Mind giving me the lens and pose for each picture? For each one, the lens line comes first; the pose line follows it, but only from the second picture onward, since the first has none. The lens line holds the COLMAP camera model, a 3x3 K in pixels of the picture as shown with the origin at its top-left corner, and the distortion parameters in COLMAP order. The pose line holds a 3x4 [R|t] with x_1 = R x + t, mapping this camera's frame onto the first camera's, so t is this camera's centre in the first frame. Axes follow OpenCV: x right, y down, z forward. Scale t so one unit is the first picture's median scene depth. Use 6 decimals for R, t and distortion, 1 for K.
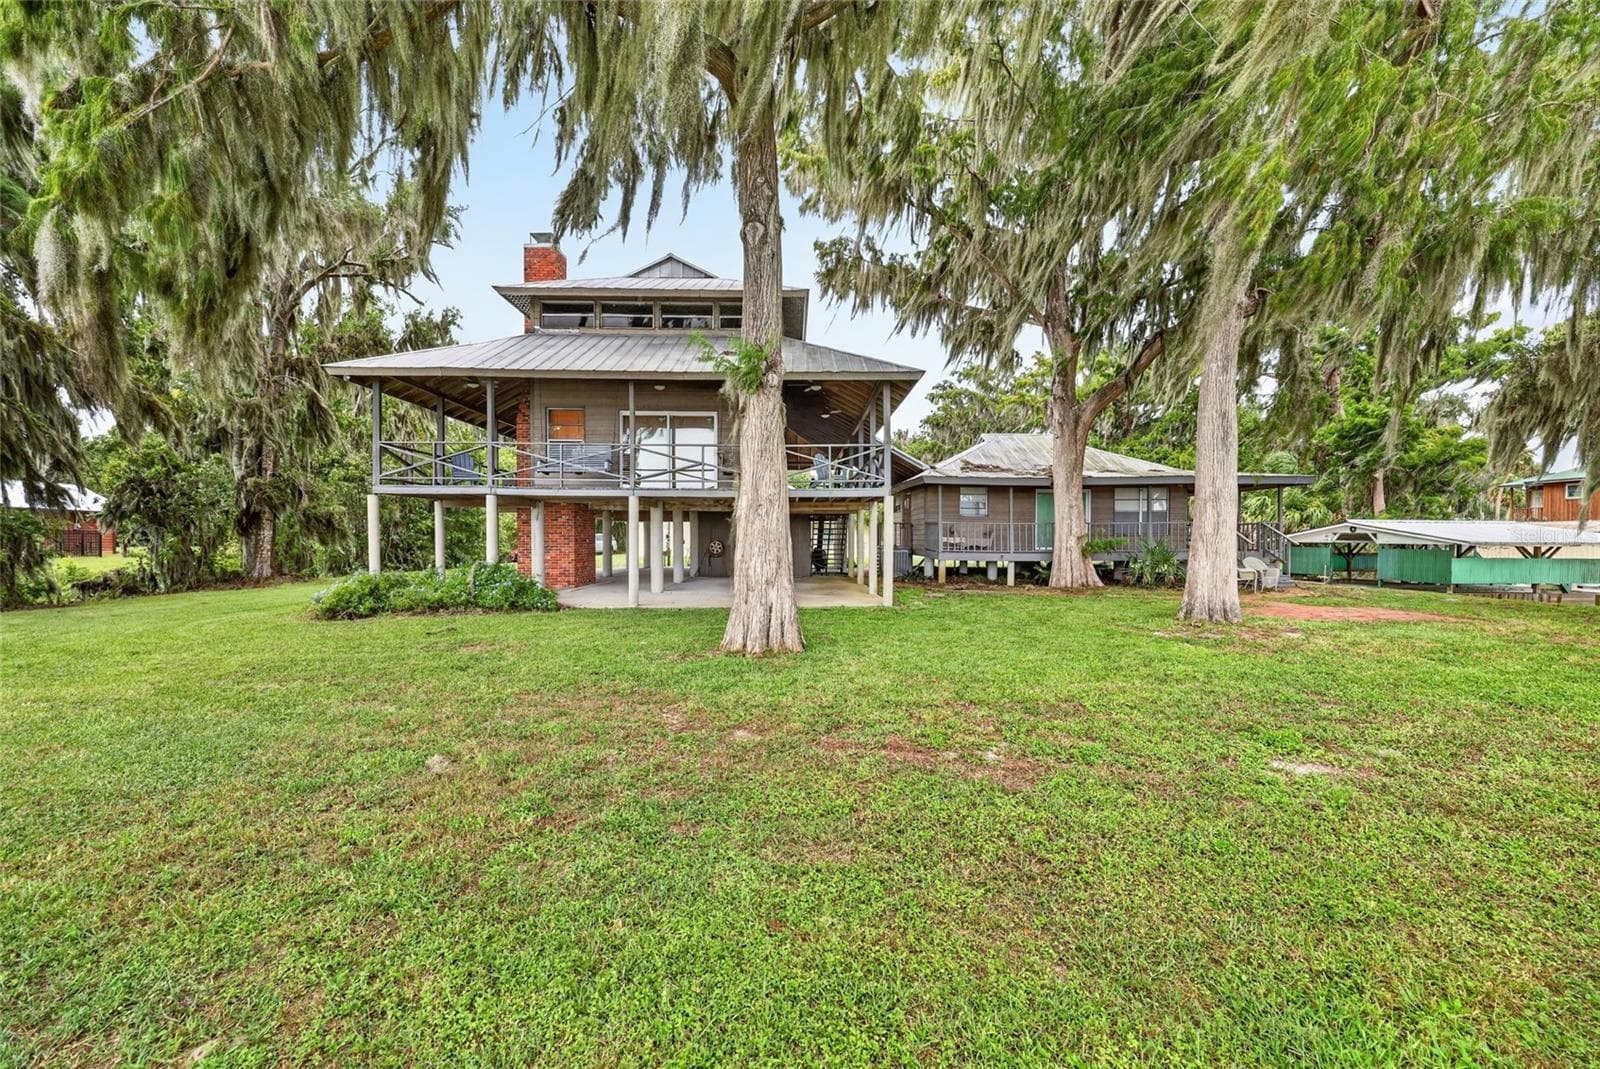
lens RADIAL K [[634.6, 0, 800.0], [0, 634.6, 534.5], [0, 0, 1]] dist [-0.001574, -0.000100]
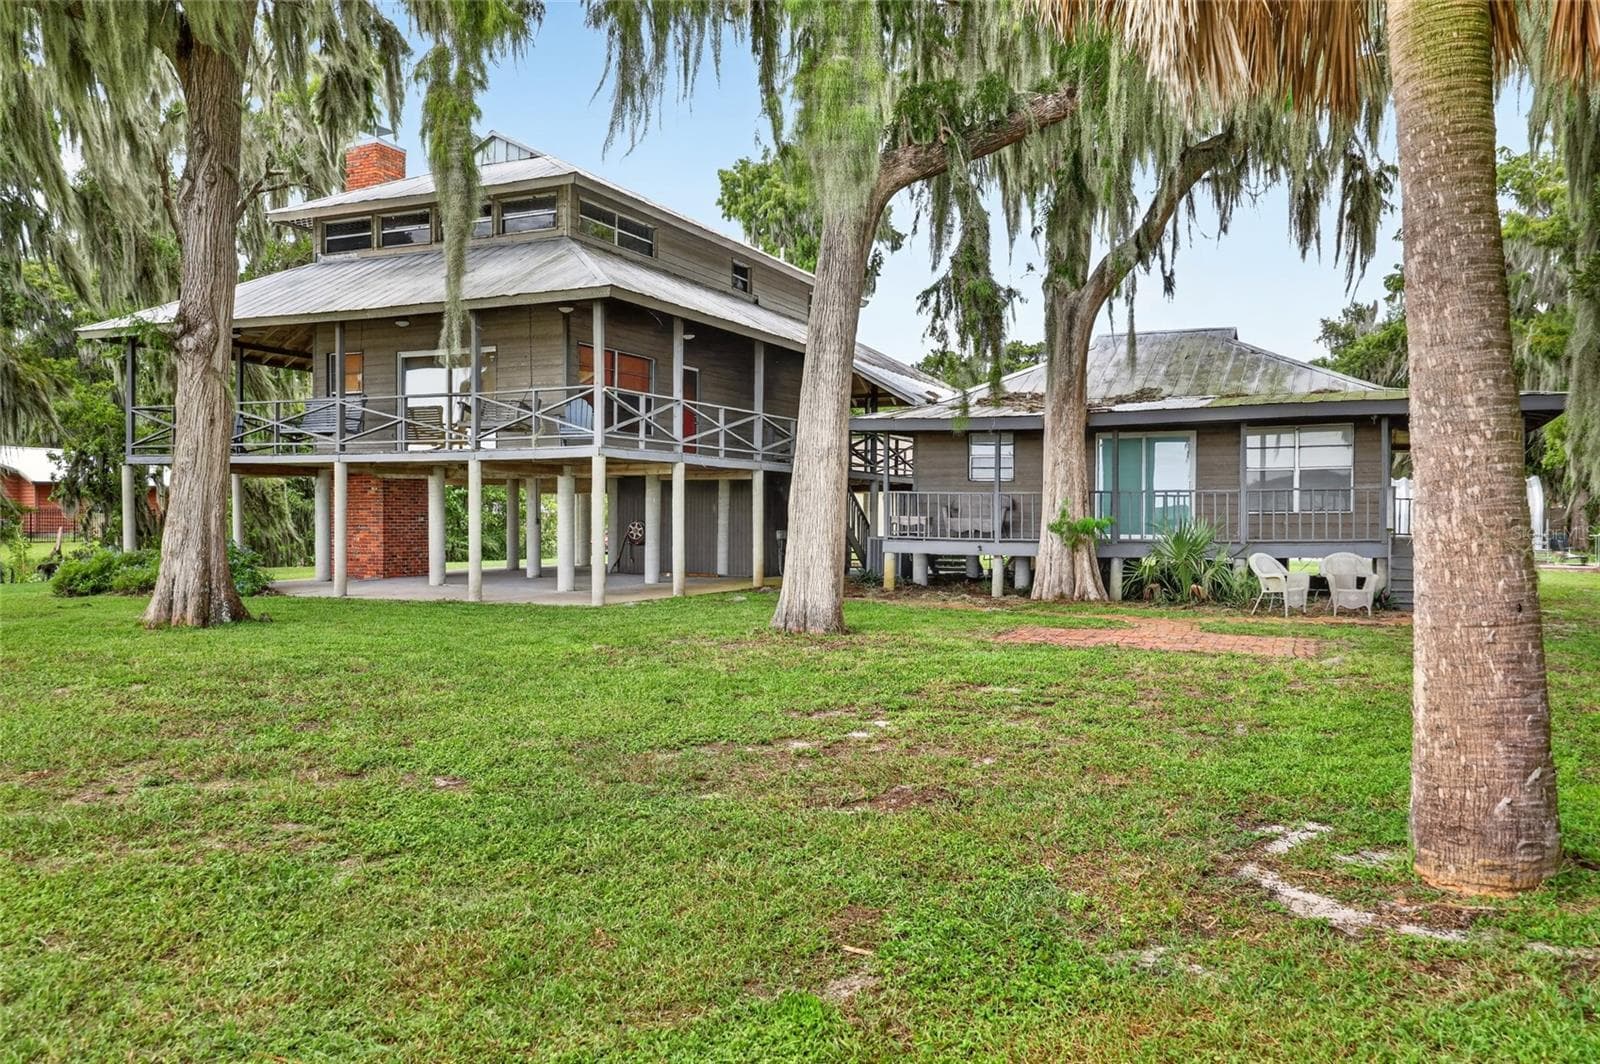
lens RADIAL K [[1158.3, 0, 800.0], [0, 1158.3, 532.0], [0, 0, 1]] dist [-0.020267, -0.003067]
pose [[0.912424, 0.007364, -0.409180, 0.591067], [-0.004473, 0.999958, 0.008022, 0.011557], [0.409222, -0.005489, 0.912419, -0.070459]]
